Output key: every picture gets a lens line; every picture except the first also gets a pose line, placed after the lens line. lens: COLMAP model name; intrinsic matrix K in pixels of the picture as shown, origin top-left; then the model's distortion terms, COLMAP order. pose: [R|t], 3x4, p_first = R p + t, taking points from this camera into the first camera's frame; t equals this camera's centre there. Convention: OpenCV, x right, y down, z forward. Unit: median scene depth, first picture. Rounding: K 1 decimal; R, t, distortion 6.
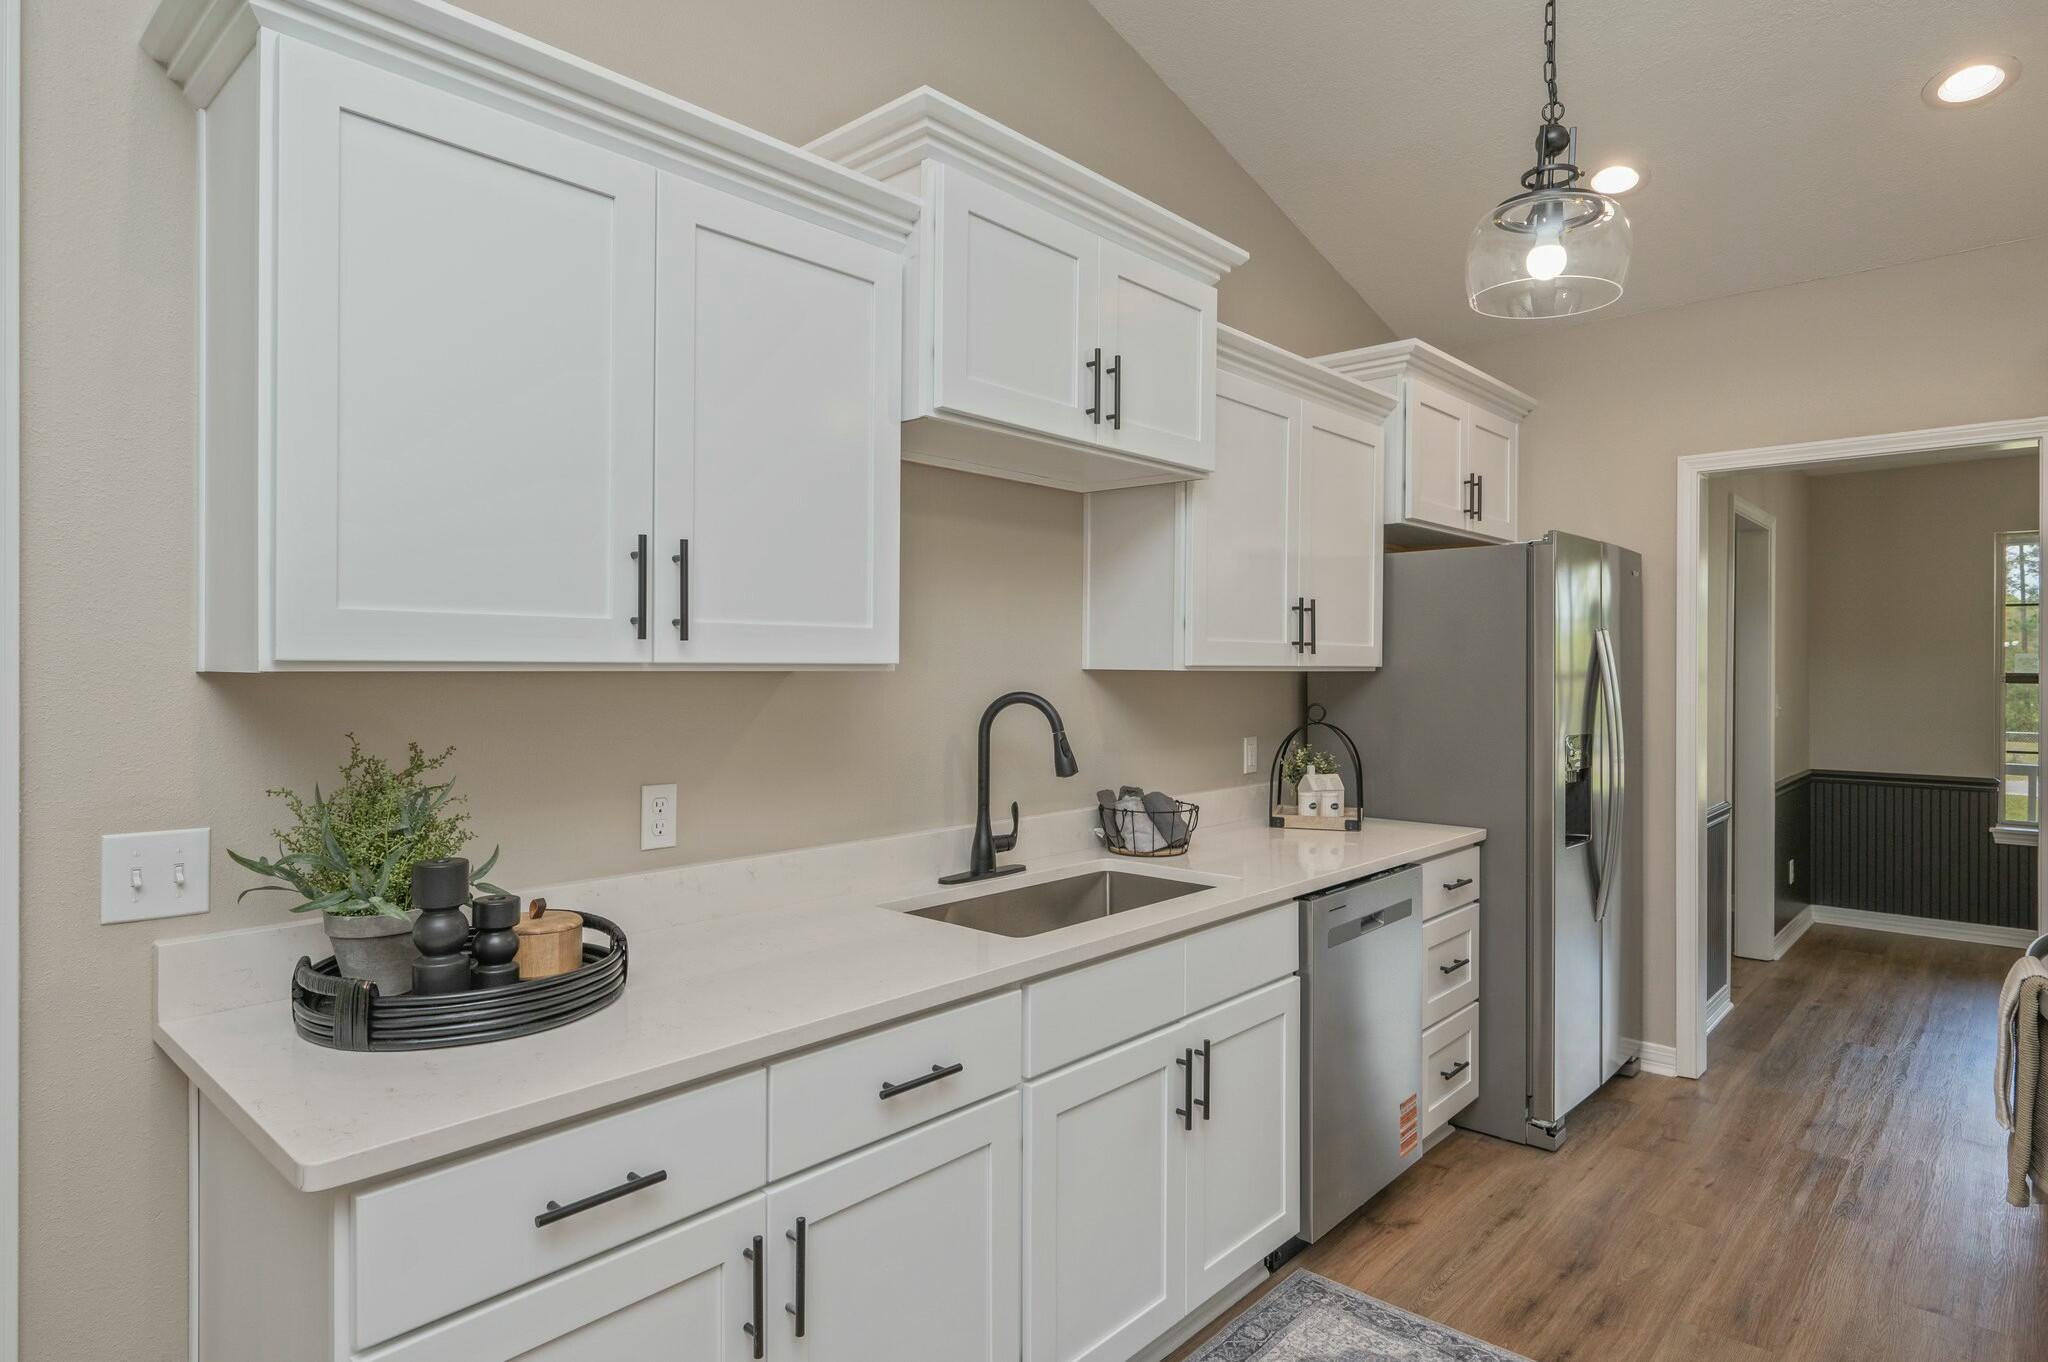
lens RADIAL K [[1130.3, 0, 1023.1], [0, 1130.3, 675.0], [0, 0, 1]] dist [0.001716, 0.000216]
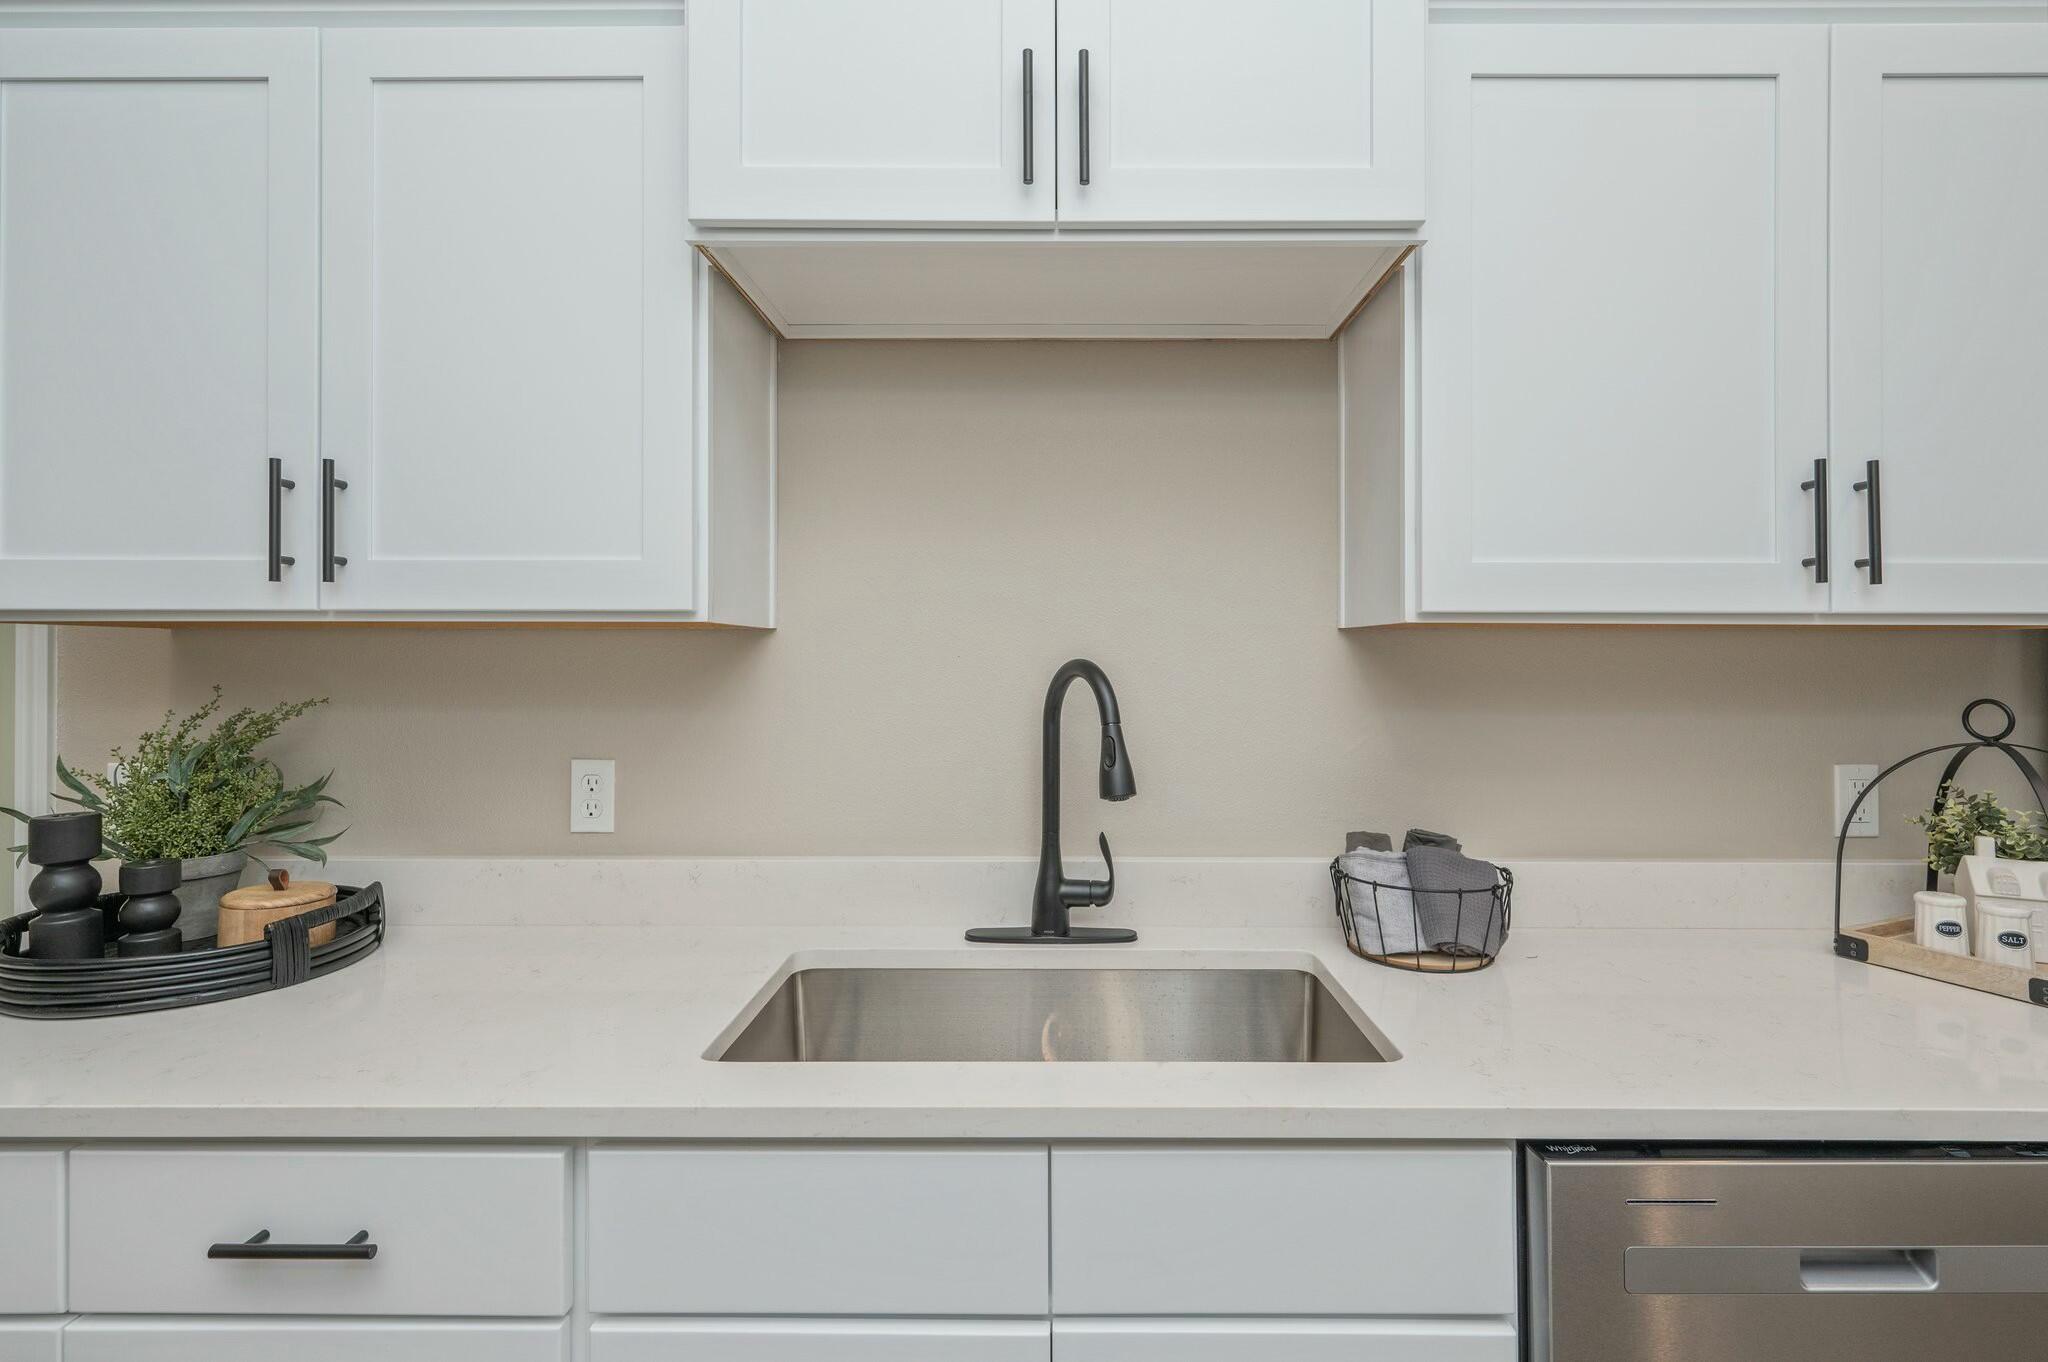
lens RADIAL K [[978.4, 0, 1031.3], [0, 978.4, 666.8], [0, 0, 1]] dist [0.005133, 0.000792]
pose [[0.677611, -0.000984, -0.735419, 0.384716], [-0.007866, 0.999932, -0.008586, 0.023915], [0.735378, 0.011603, 0.677558, 0.606869]]
